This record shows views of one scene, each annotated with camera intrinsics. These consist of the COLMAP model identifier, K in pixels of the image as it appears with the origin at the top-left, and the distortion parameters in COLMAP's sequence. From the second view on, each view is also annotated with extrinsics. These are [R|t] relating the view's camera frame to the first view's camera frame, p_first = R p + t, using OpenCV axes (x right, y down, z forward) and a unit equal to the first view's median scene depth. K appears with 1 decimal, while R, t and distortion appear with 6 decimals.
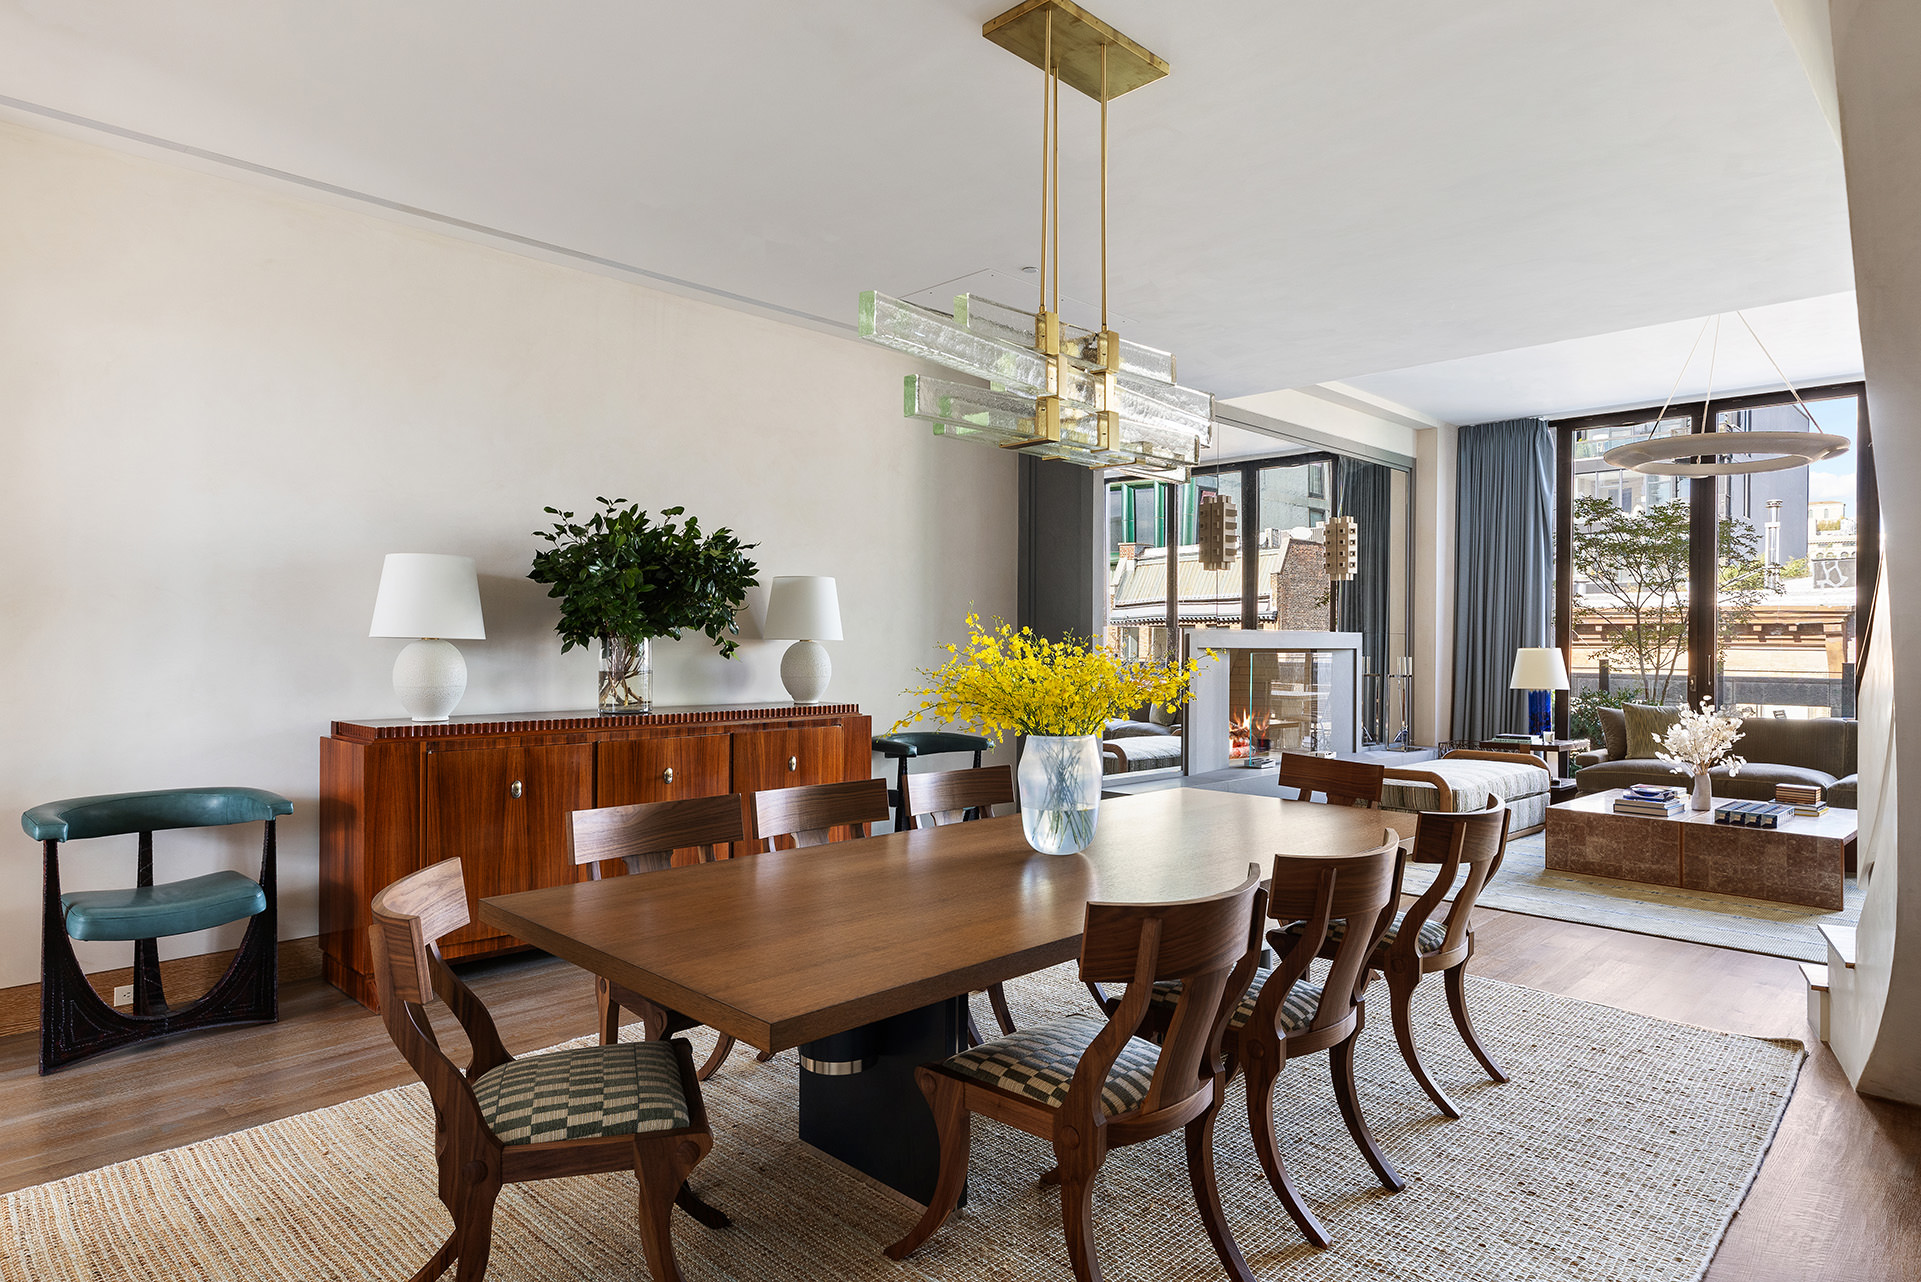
lens RADIAL K [[1099.2, 0, 963.3], [0, 1099.2, 645.5], [0, 0, 1]] dist [-0.021297, -0.000532]
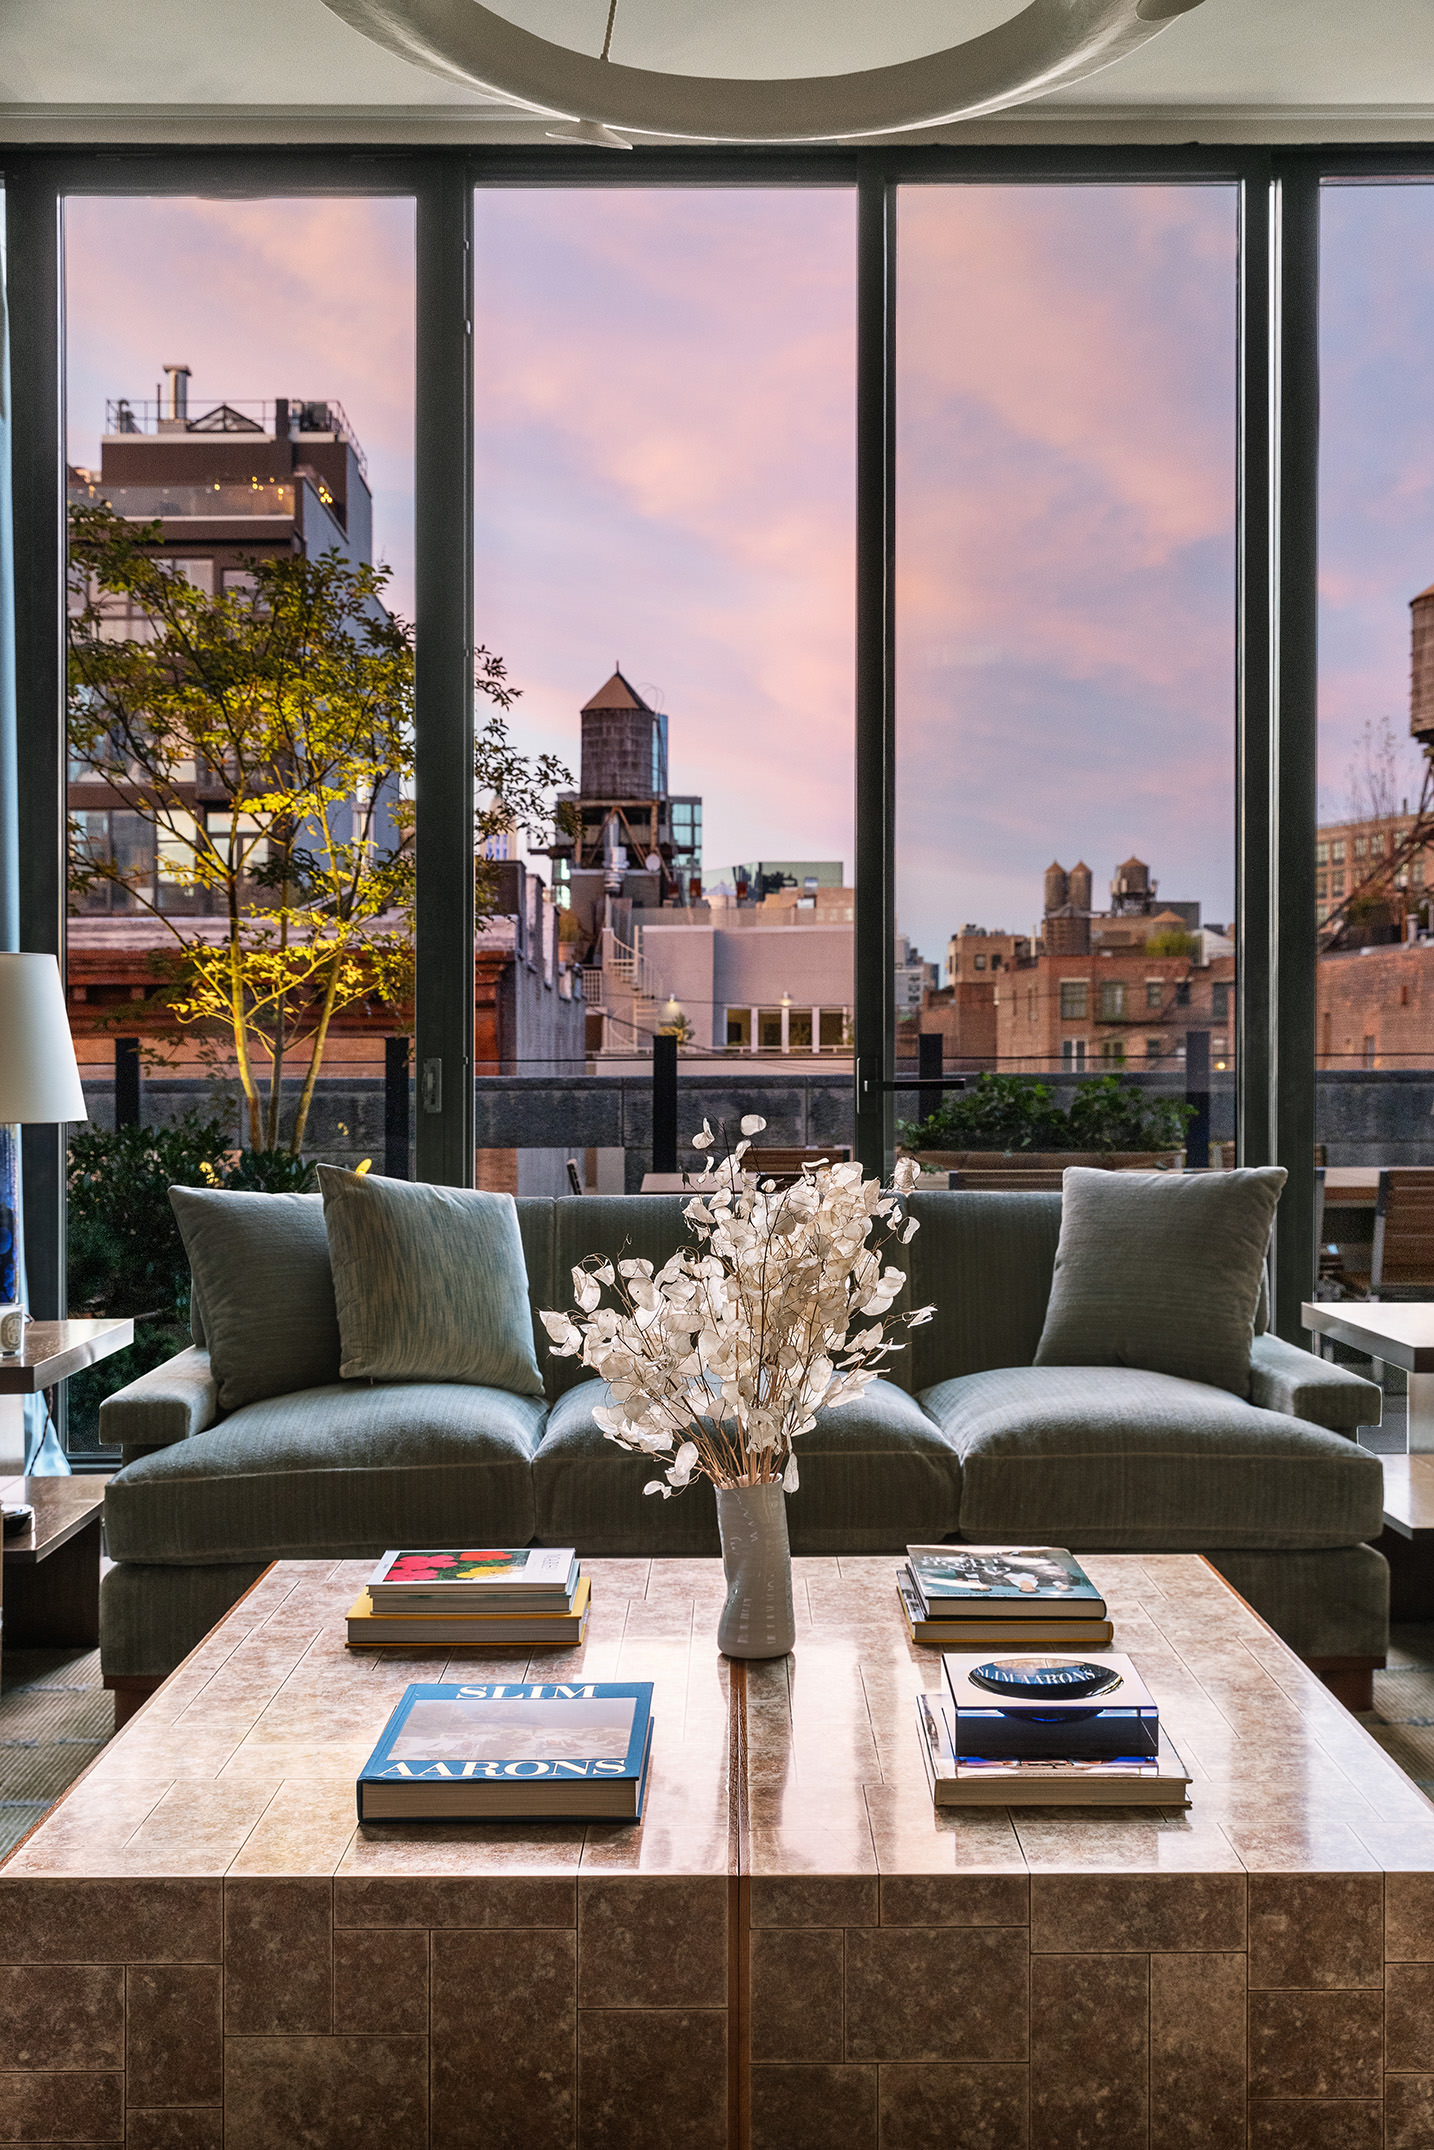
lens RADIAL K [[2362.8, 0, 714.8], [0, 2362.8, 1070.4], [0, 0, 1]] dist [0.008193, 0.000000]
pose [[0.700627, -0.016012, 0.713348, 0.374195], [0.008495, 0.999865, 0.014099, 0.029443], [-0.713477, -0.003818, 0.700669, 0.701744]]
